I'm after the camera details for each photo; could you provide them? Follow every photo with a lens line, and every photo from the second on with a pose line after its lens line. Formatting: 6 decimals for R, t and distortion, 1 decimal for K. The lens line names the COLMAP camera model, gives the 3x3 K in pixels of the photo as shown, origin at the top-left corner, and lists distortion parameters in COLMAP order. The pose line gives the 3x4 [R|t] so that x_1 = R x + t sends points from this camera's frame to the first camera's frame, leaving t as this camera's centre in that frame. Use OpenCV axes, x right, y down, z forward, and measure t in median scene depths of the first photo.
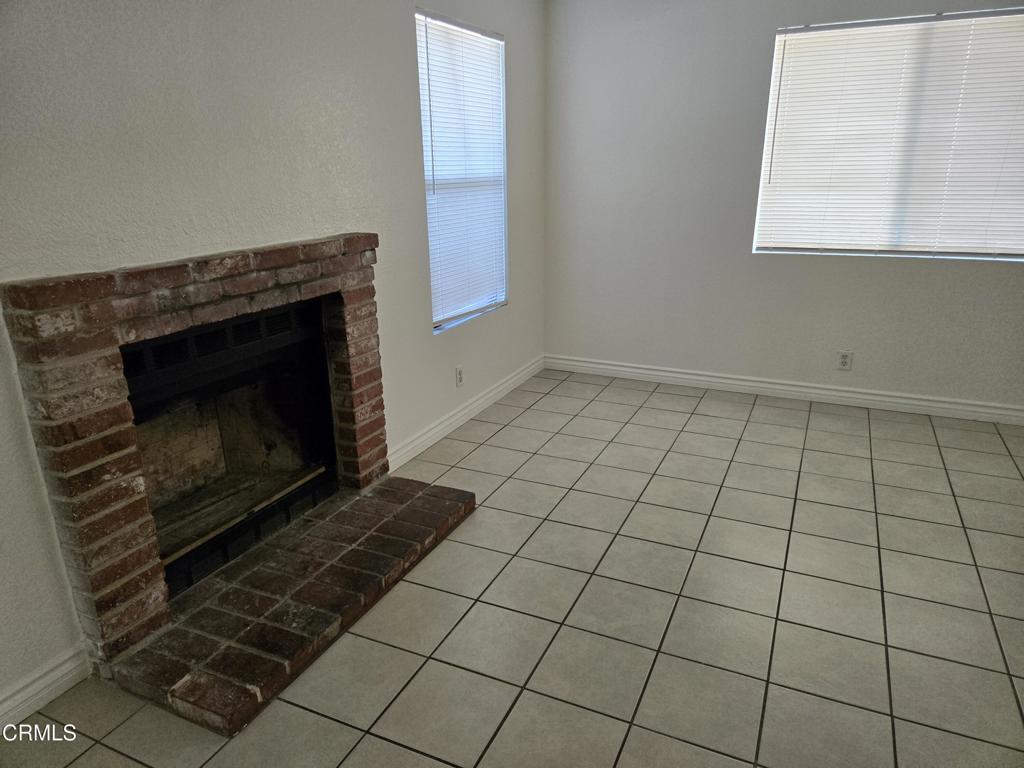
lens RADIAL K [[688.9, 0, 512.1], [0, 688.9, 386.7], [0, 0, 1]] dist [0.026671, -0.003861]
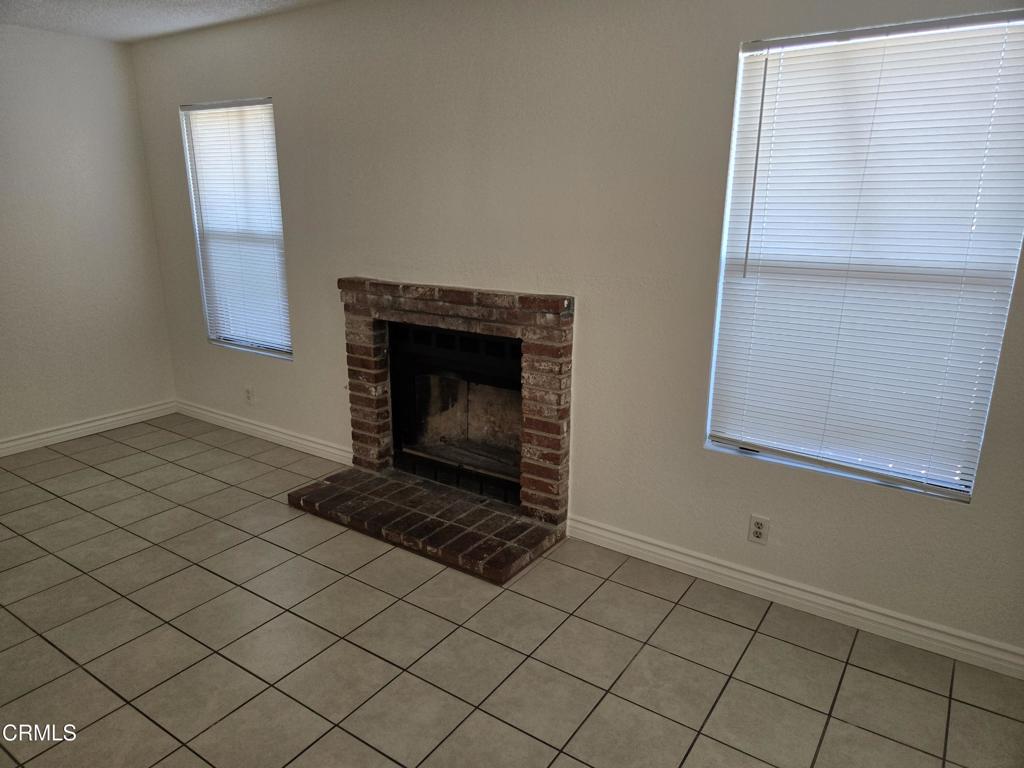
lens RADIAL K [[688.9, 0, 511.4], [0, 688.9, 383.0], [0, 0, 1]] dist [0.026671, -0.003861]
pose [[-0.173388, 0.267081, -0.947948, 0.940905], [-0.300534, 0.902267, 0.309181, -0.459868], [0.937878, 0.338499, -0.076175, 1.187325]]
